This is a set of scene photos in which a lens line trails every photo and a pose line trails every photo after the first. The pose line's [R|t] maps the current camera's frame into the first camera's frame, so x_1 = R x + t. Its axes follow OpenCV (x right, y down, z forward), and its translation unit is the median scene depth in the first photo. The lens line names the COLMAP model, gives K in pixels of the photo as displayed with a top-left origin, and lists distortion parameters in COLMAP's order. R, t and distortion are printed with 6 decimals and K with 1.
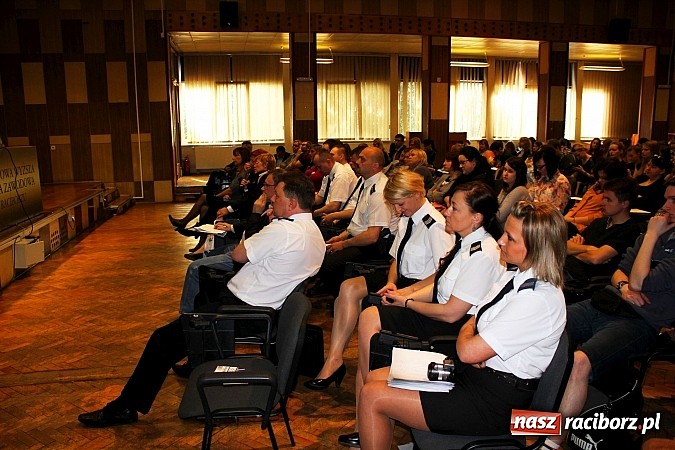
lens RADIAL K [[559.7, 0, 337.5], [0, 559.7, 225.0], [0, 0, 1]] dist [-0.172712, 0.162910]
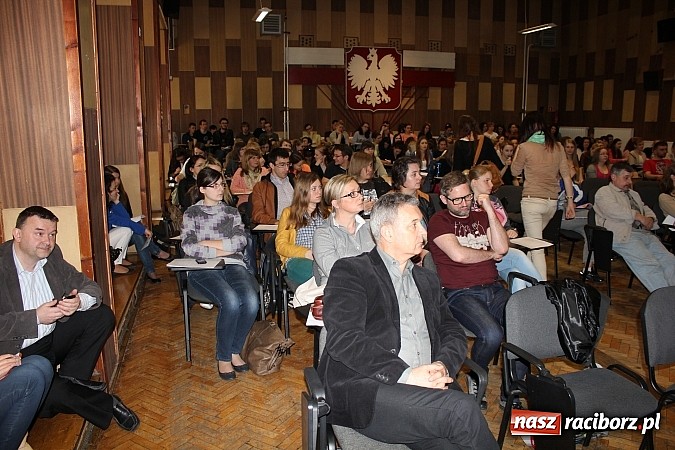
lens RADIAL K [[559.7, 0, 337.5], [0, 559.7, 225.0], [0, 0, 1]] dist [-0.172712, 0.162910]
pose [[0.072106, -0.156520, 0.985039, -1.020303], [0.170648, 0.974983, 0.142430, -0.066496], [-0.982690, 0.157825, 0.097012, 0.378595]]
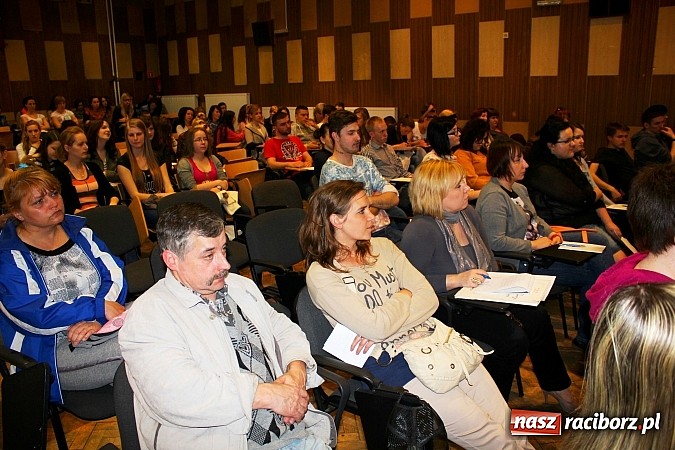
lens RADIAL K [[559.7, 0, 337.5], [0, 559.7, 225.0], [0, 0, 1]] dist [-0.172712, 0.162910]
pose [[-0.538107, -0.166148, 0.826339, -0.846376], [0.181729, 0.934452, 0.306226, -0.055495], [-0.823053, 0.314952, -0.472641, 0.293951]]
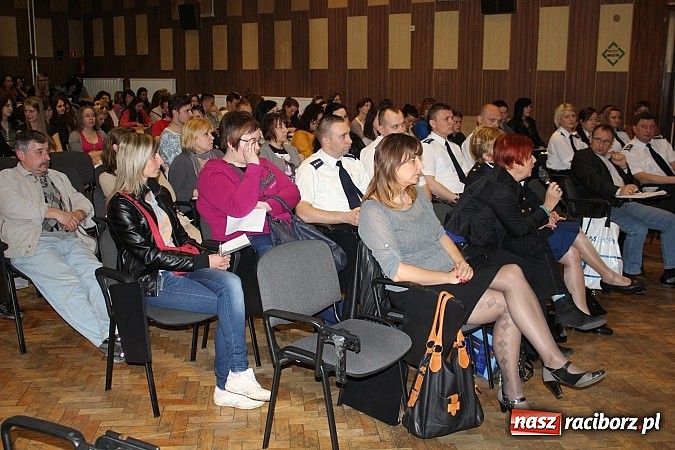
lens RADIAL K [[729.9, 0, 337.5], [0, 729.9, 225.0], [0, 0, 1]] dist [-0.074275, 0.038942]
pose [[-0.537286, -0.148840, 0.830163, -0.996405], [0.149502, 0.951910, 0.267426, -0.054437], [-0.830044, 0.267795, -0.489195, 0.308962]]
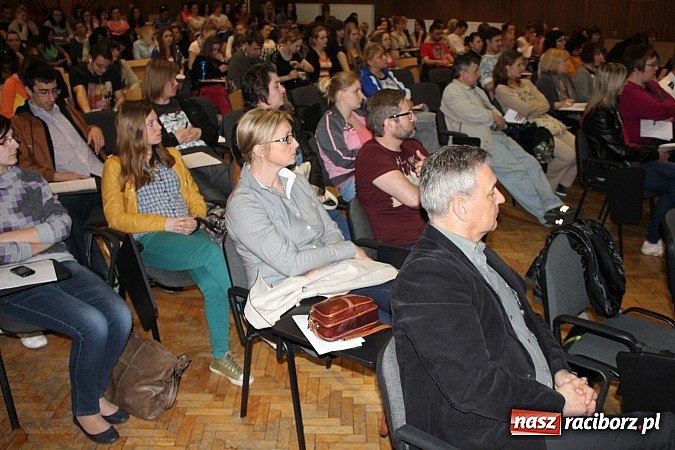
lens RADIAL K [[646.5, 0, 337.5], [0, 646.5, 225.0], [0, 0, 1]] dist [-0.154911, 0.170782]
pose [[-0.434795, -0.279950, 0.855910, -0.979477], [0.166970, 0.908910, 0.382104, -0.081058], [-0.884915, 0.309048, -0.348447, 0.424485]]
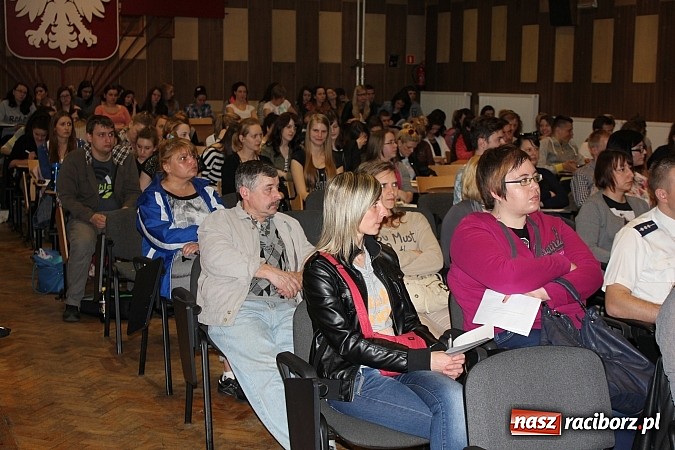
lens RADIAL K [[1023.9, 0, 337.5], [0, 1023.9, 225.0], [0, 0, 1]] dist [-0.031150, 0.086778]
pose [[-0.121021, -0.110880, 0.986438, -0.998827], [0.161087, 0.978376, 0.129737, -0.050642], [-0.979492, 0.174603, -0.100543, 0.280642]]
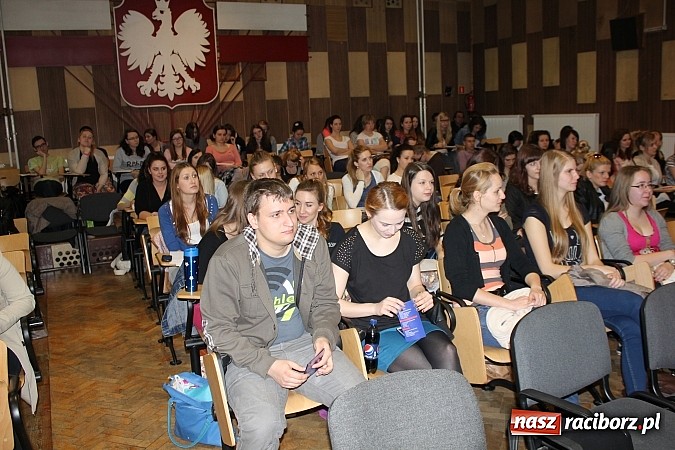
lens RADIAL K [[646.5, 0, 337.5], [0, 646.5, 225.0], [0, 0, 1]] dist [-0.154911, 0.170782]
pose [[-0.123140, -0.133278, 0.983399, -0.772434], [0.217301, 0.963272, 0.157760, -0.062770], [-0.968306, 0.233120, -0.089656, 0.318019]]
